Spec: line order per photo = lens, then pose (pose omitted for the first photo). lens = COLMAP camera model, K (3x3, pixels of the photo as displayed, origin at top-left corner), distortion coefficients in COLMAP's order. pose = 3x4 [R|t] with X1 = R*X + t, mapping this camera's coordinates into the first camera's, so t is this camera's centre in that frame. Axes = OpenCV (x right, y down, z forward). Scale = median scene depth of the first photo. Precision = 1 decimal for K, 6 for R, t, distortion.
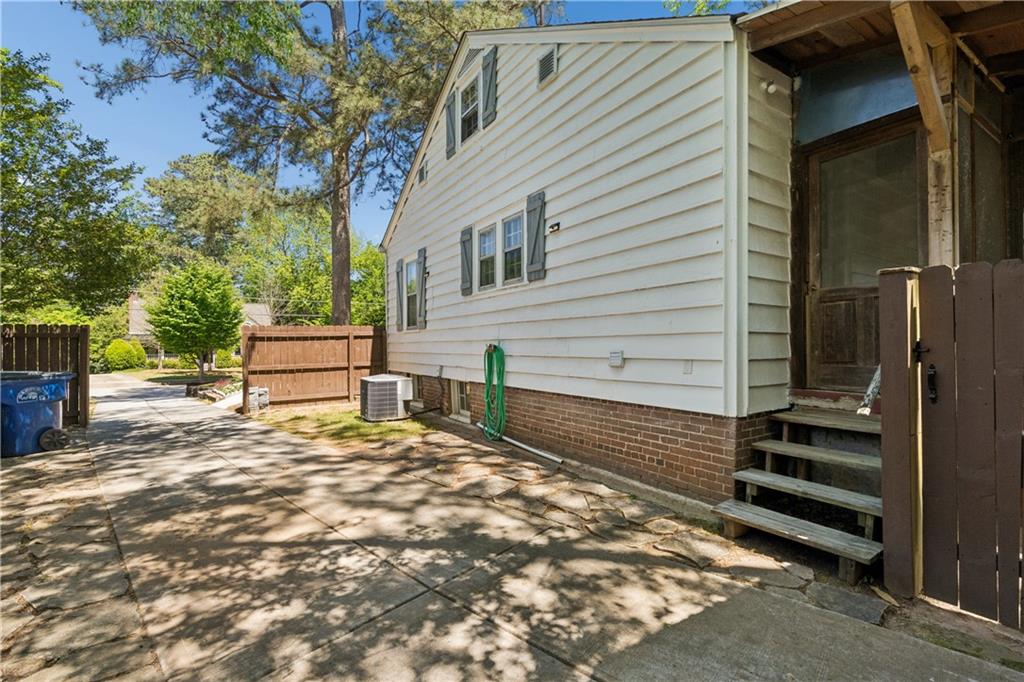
lens RADIAL K [[452.7, 0, 514.9], [0, 452.7, 346.1], [0, 0, 1]] dist [-0.004395, 0.000342]
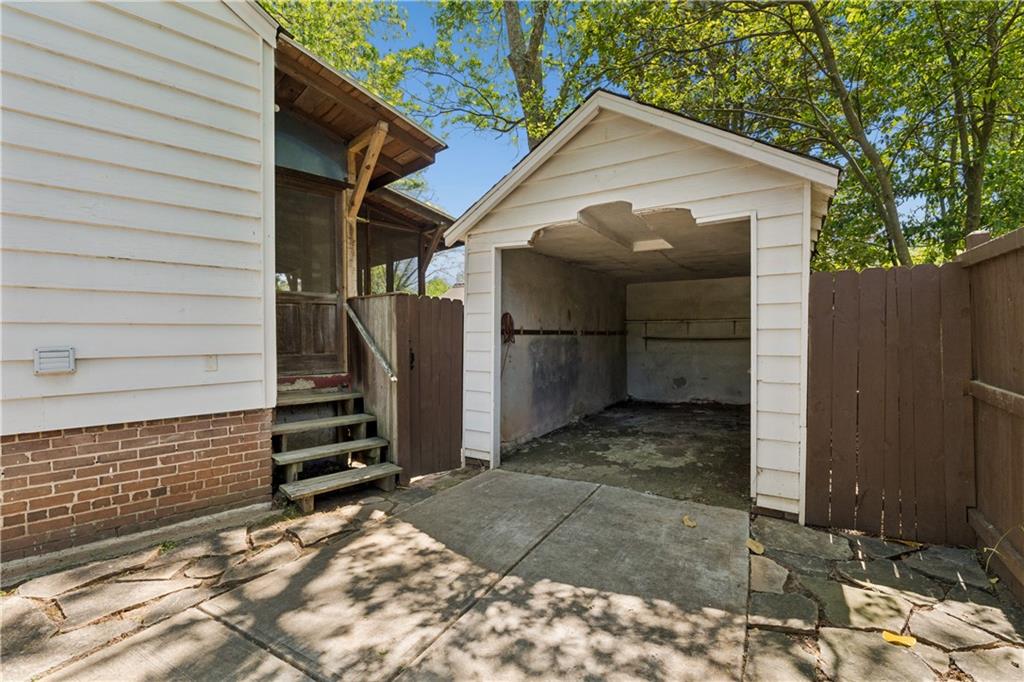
lens RADIAL K [[452.7, 0, 514.6], [0, 452.7, 337.5], [0, 0, 1]] dist [-0.004395, 0.000342]
pose [[-0.204712, 0.009409, 0.978777, -0.593937], [0.012103, 0.999902, -0.007080, 0.010069], [-0.978747, 0.010396, -0.204805, 0.616681]]
